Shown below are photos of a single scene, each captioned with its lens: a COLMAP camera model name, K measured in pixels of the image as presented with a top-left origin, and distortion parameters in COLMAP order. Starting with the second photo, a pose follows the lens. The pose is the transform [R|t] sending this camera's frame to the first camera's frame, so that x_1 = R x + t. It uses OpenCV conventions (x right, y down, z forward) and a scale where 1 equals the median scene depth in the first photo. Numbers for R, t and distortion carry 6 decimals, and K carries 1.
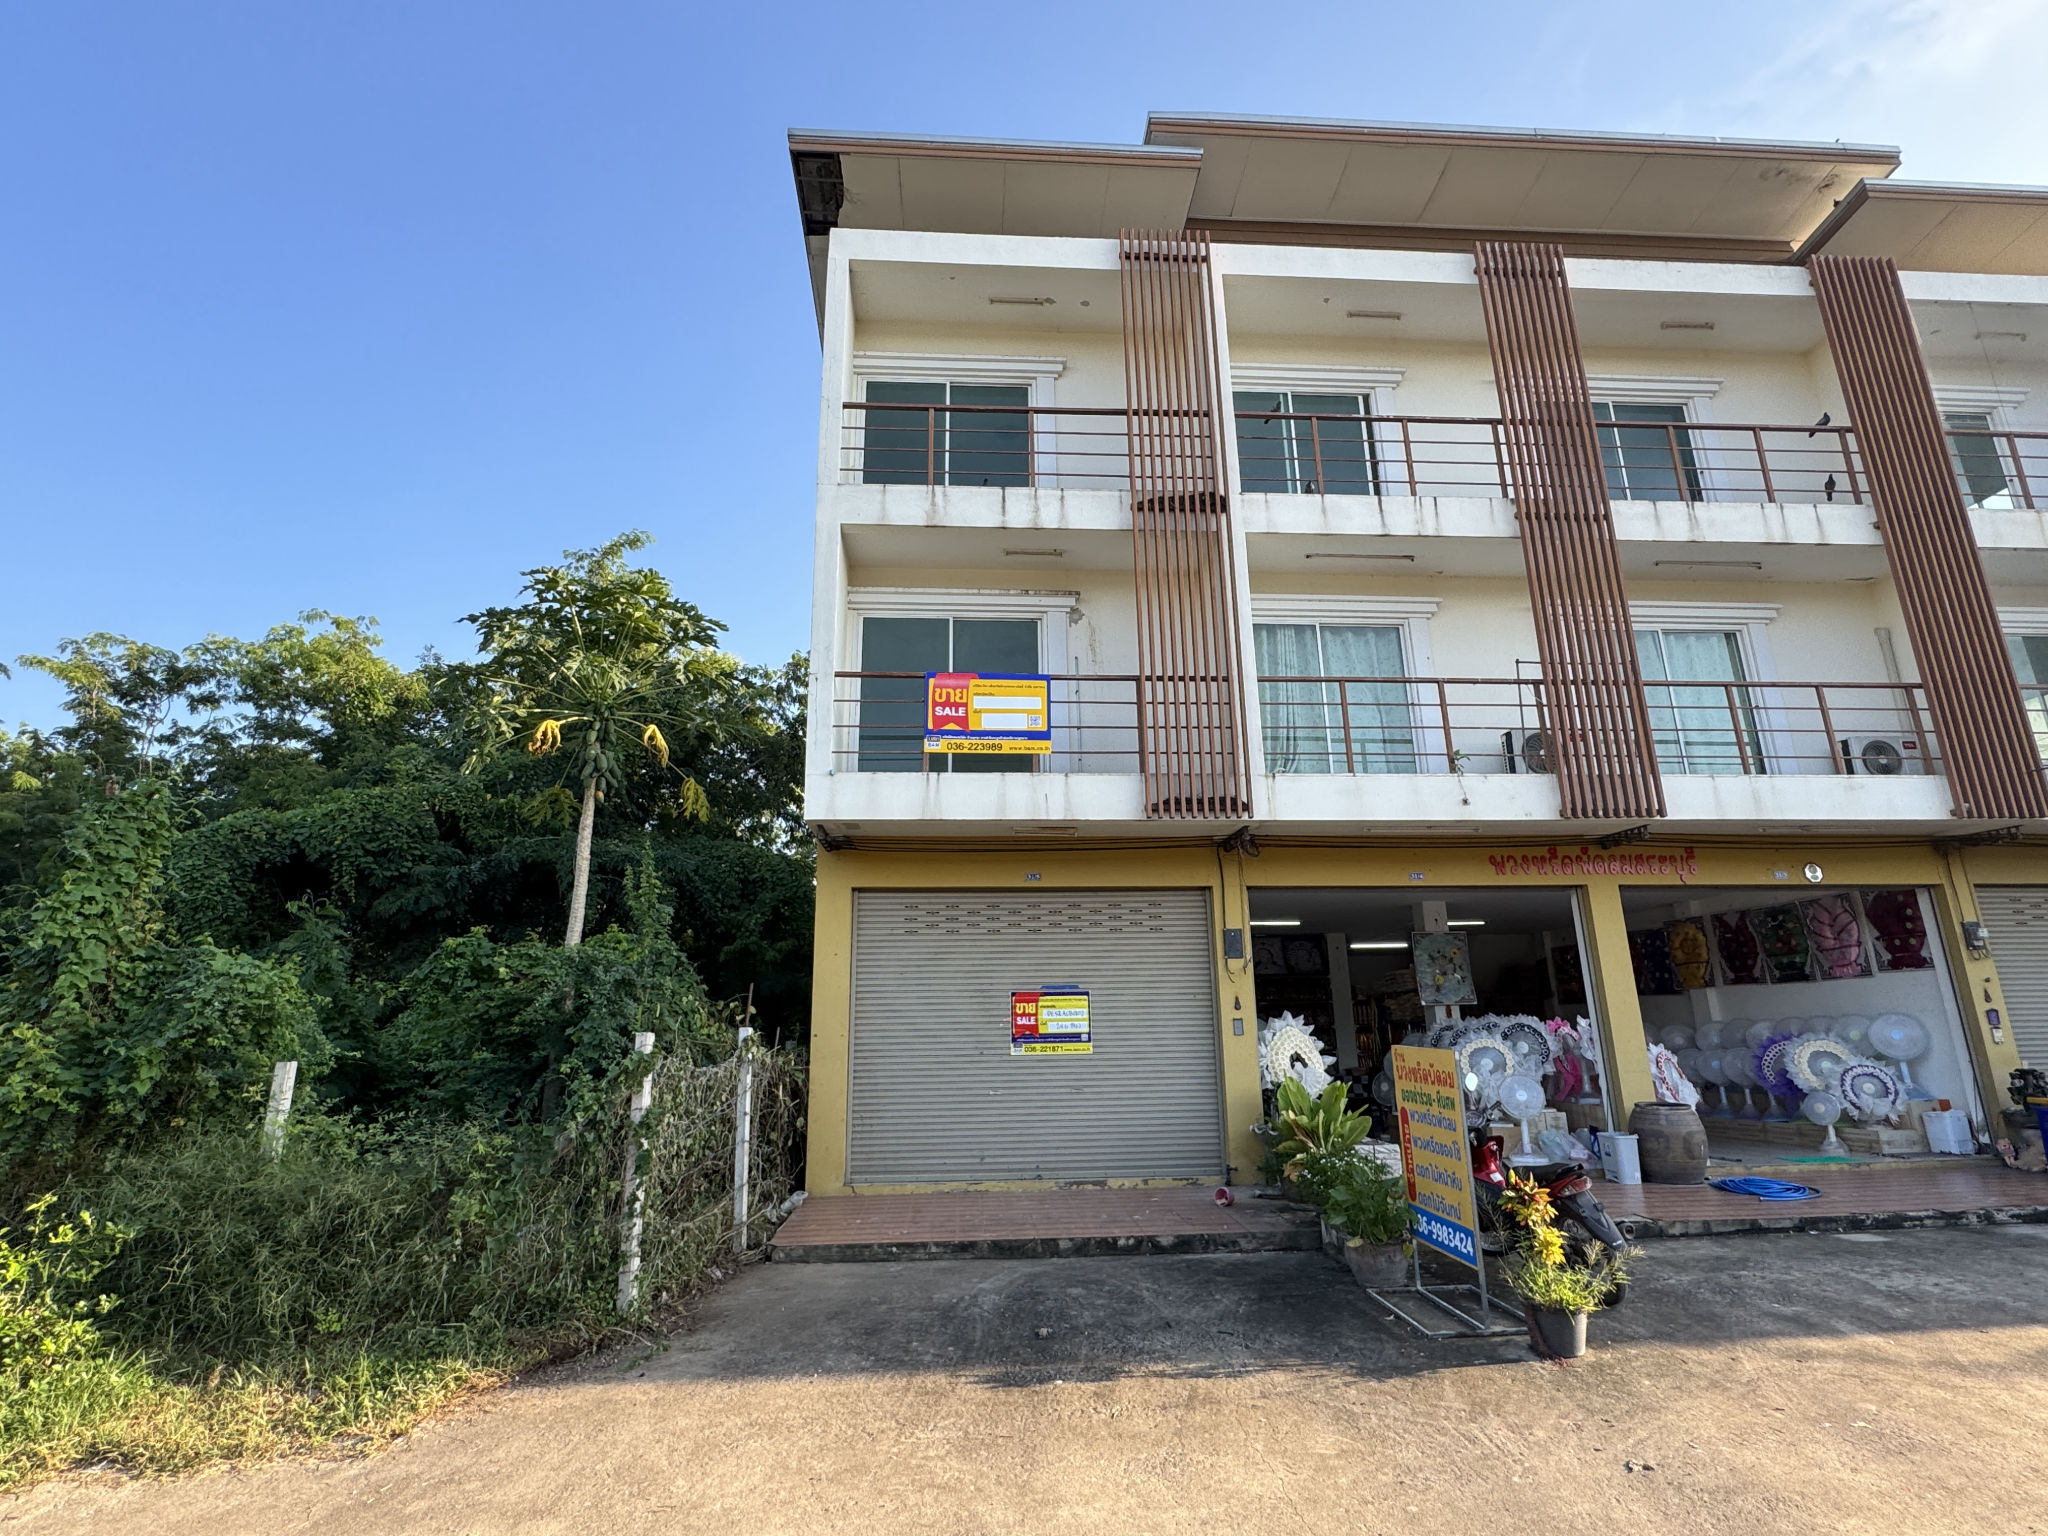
lens RADIAL K [[1016.1, 0, 1024.0], [0, 1016.1, 768.0], [0, 0, 1]] dist [-0.004448, 0.000766]
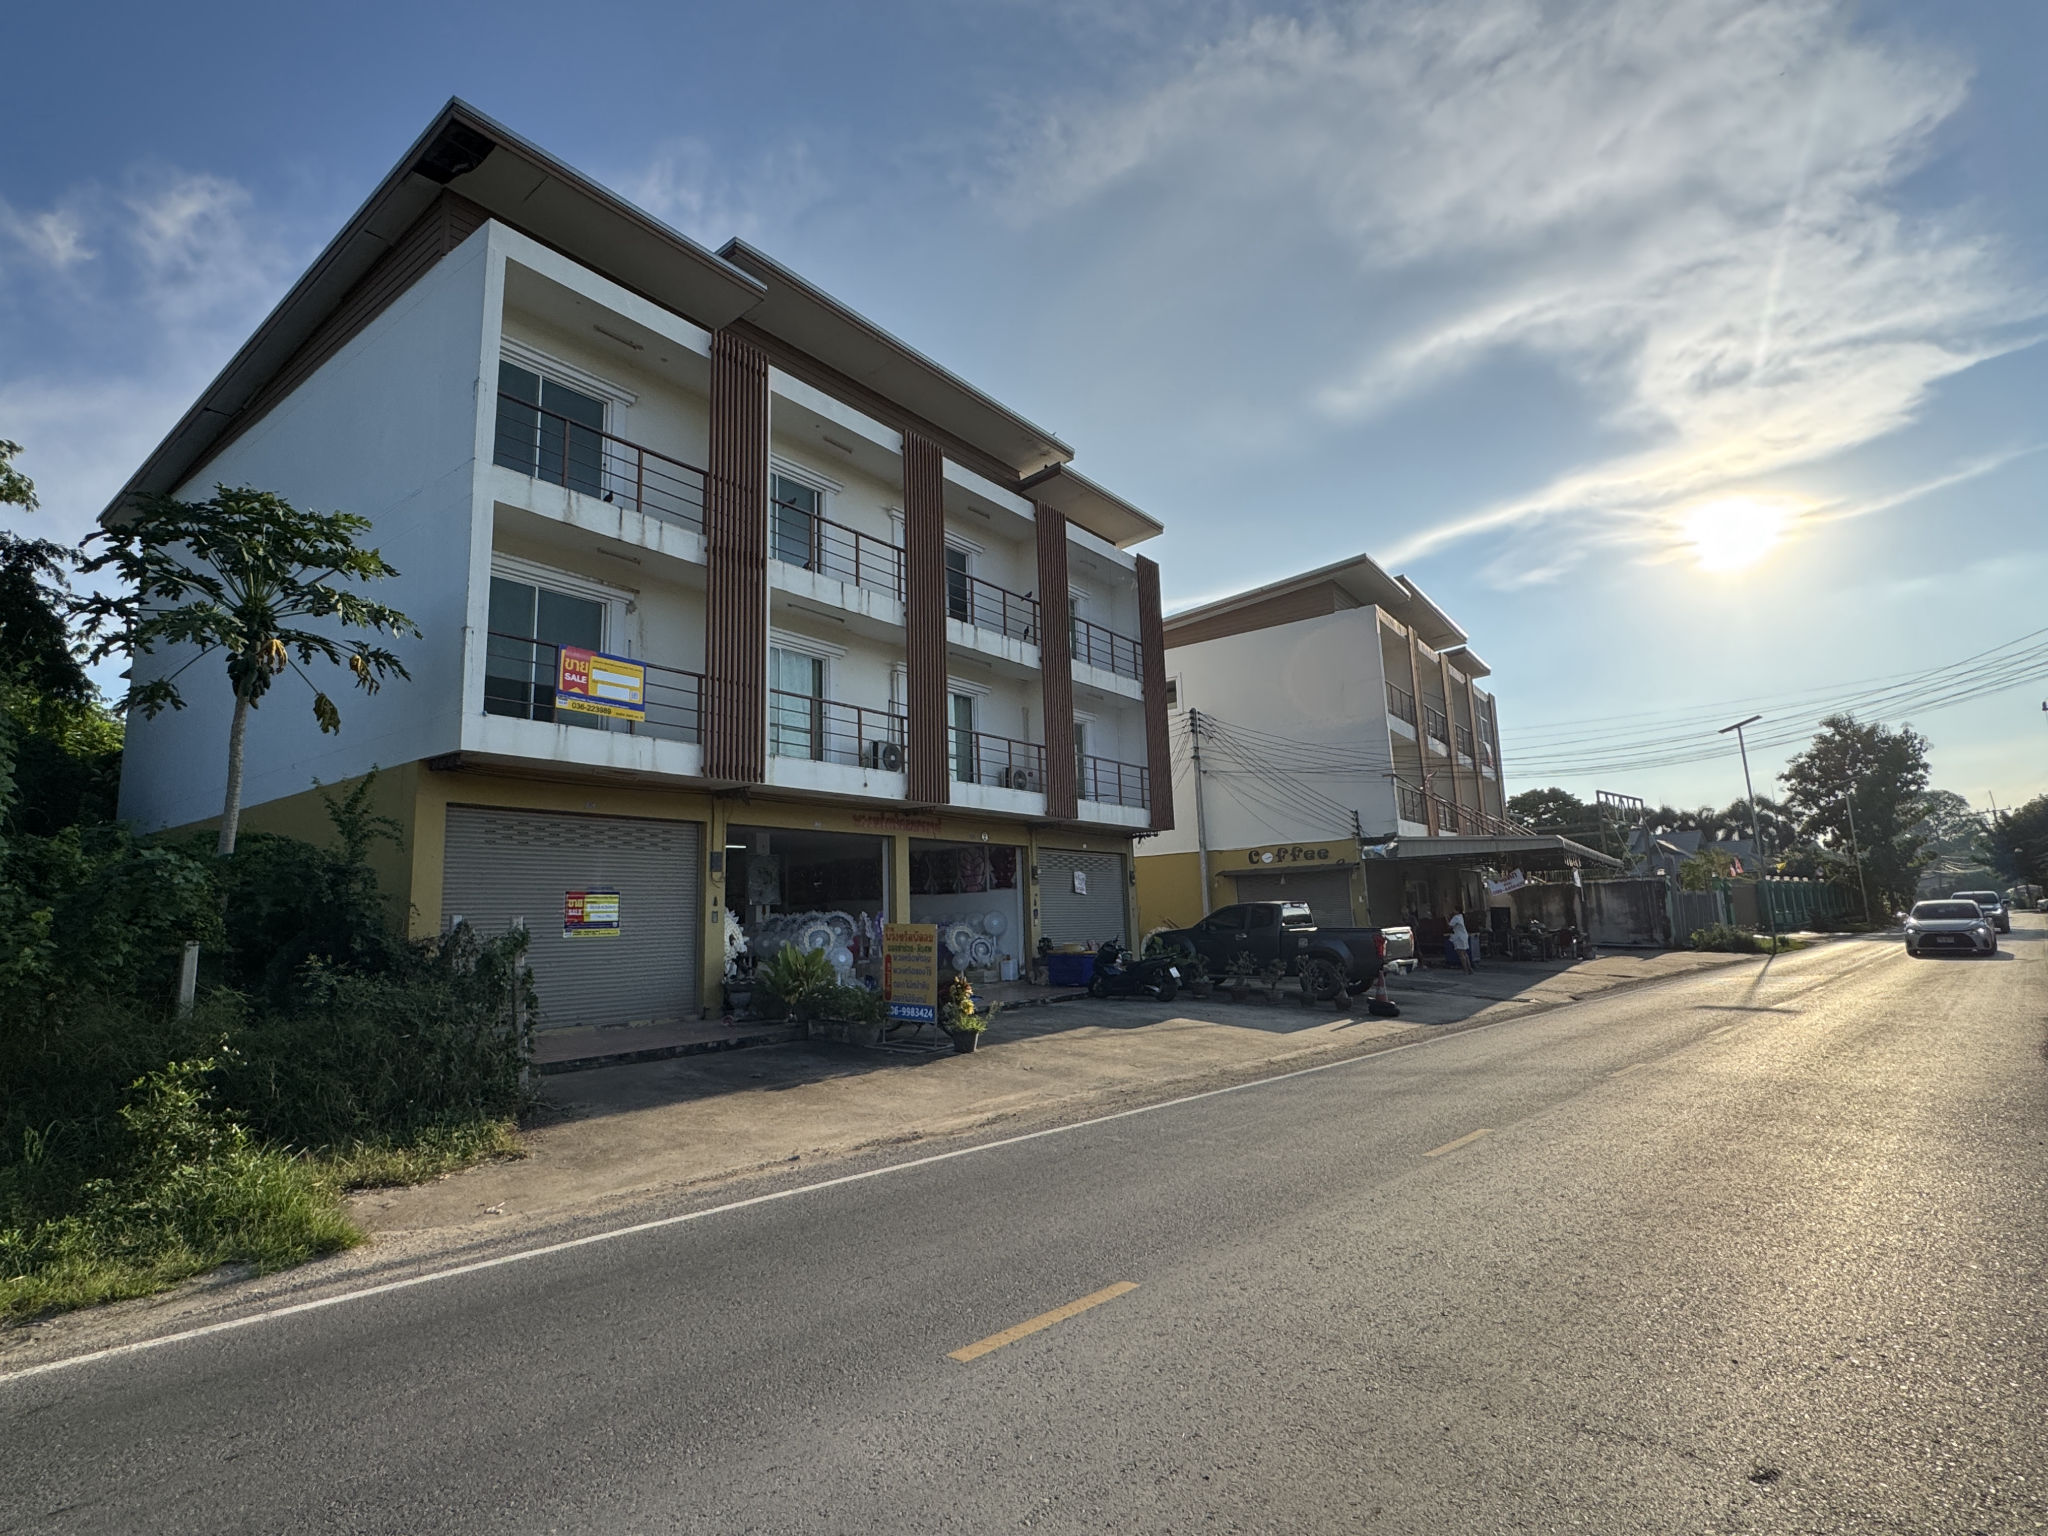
lens RADIAL K [[1016.1, 0, 1024.0], [0, 1016.1, 768.0], [0, 0, 1]] dist [-0.004448, 0.000766]
pose [[0.648634, 0.110505, 0.753036, -0.611835], [-0.180335, 0.983544, 0.011002, -0.055529], [-0.739428, -0.142935, 0.657887, -0.270489]]
